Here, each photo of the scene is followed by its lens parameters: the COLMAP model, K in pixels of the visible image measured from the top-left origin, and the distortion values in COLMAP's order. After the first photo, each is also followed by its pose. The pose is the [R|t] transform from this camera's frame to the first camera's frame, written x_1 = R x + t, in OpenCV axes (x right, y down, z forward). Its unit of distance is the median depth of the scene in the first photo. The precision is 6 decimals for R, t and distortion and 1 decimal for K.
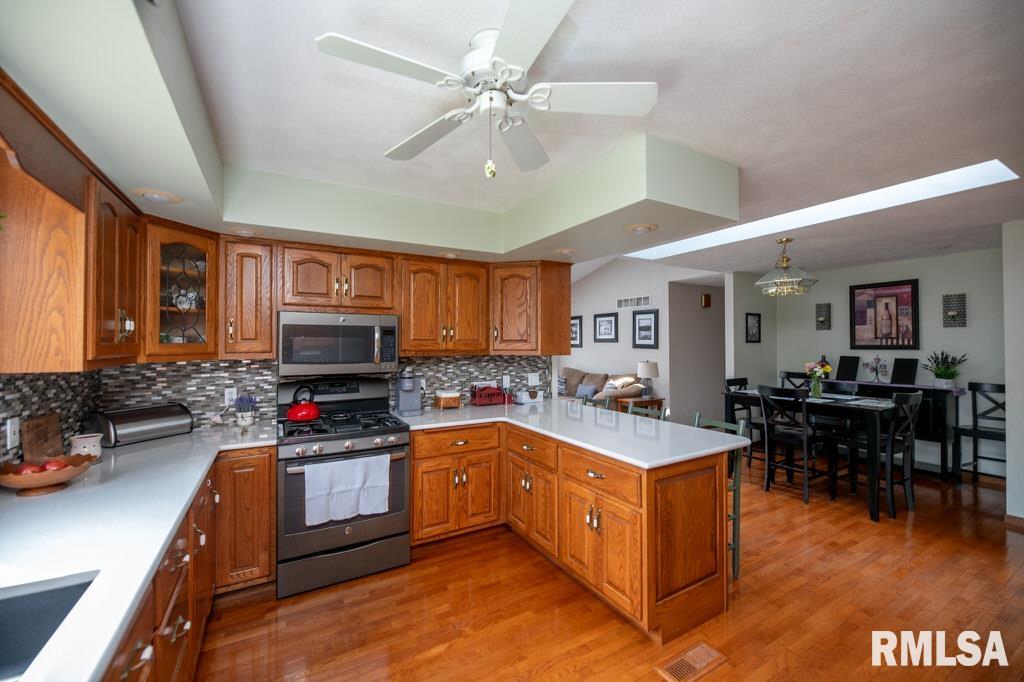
lens RADIAL K [[418.5, 0, 488.6], [0, 418.5, 338.7], [0, 0, 1]] dist [-0.003997, -0.001369]
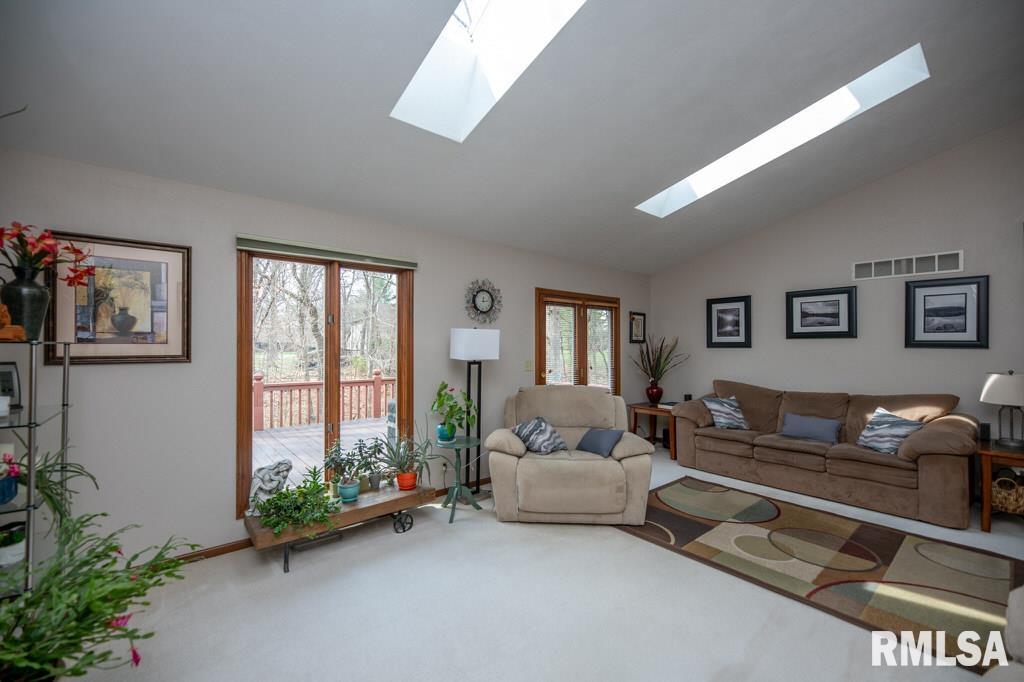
lens RADIAL K [[420.9, 0, 503.9], [0, 420.9, 343.4], [0, 0, 1]] dist [0.000079, -0.000302]
pose [[0.979568, -0.004821, 0.201054, -0.647223], [0.003248, 0.999961, 0.008153, 0.022199], [-0.201085, -0.007333, 0.979546, 1.205505]]
